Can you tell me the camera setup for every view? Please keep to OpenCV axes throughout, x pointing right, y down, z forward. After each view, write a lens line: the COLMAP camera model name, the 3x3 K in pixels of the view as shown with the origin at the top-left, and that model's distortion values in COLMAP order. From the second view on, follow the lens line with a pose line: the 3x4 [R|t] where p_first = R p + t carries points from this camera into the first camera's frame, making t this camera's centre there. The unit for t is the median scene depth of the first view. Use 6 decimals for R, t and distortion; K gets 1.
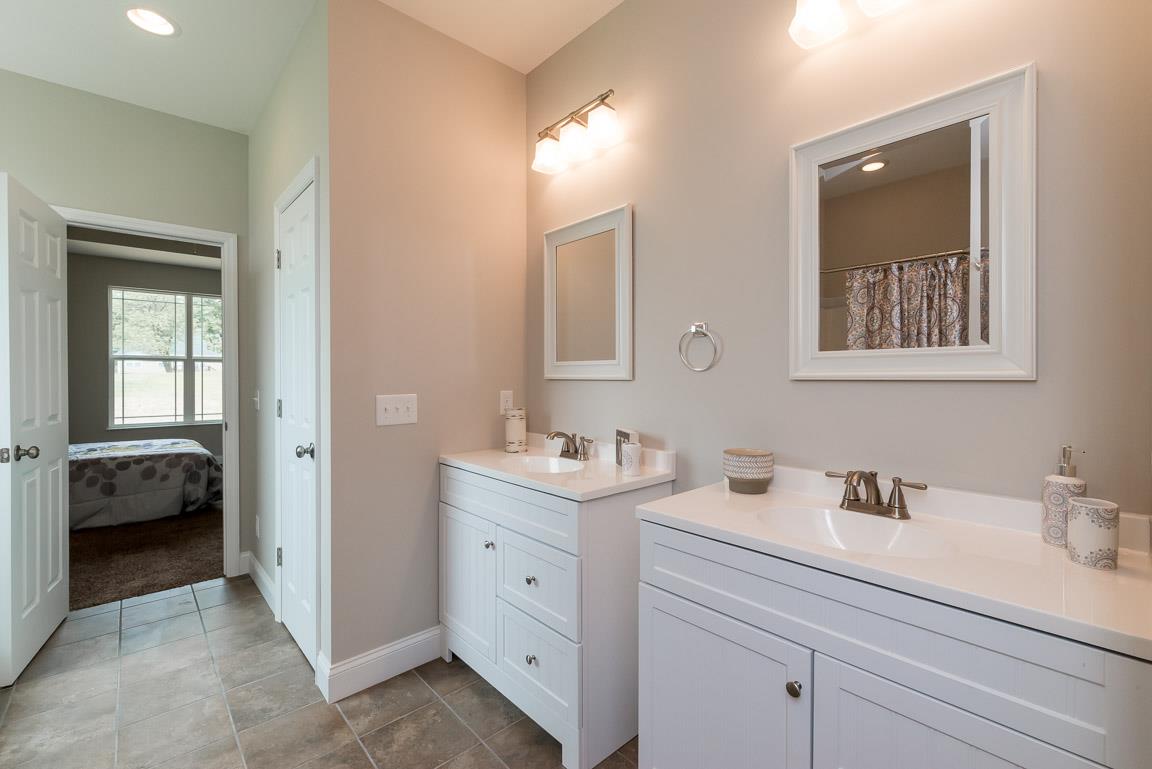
lens RADIAL K [[475.7, 0, 584.9], [0, 475.7, 379.3], [0, 0, 1]] dist [-0.009045, -0.000359]
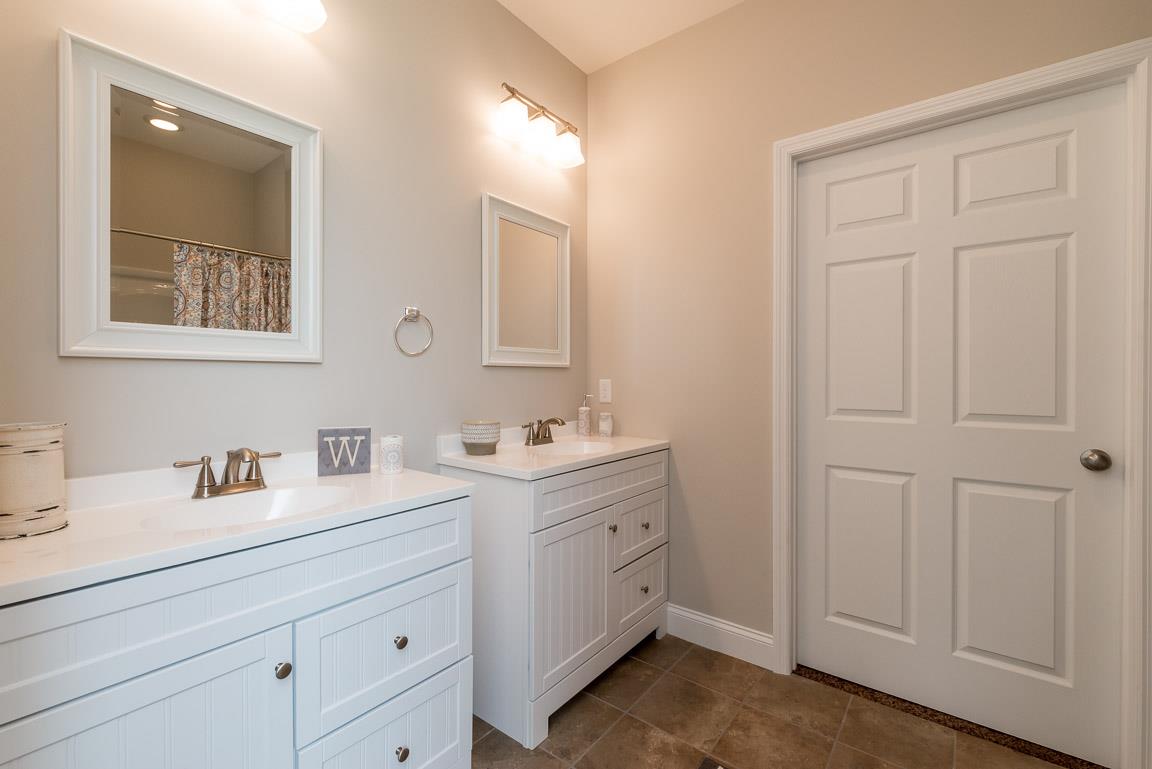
lens RADIAL K [[492.1, 0, 586.0], [0, 492.1, 378.9], [0, 0, 1]] dist [-0.001278, -0.000626]
pose [[-0.159553, -0.001151, 0.987189, -0.788532], [0.000156, 0.999999, 0.001191, 0.028253], [-0.987189, 0.000344, -0.159553, 0.760110]]
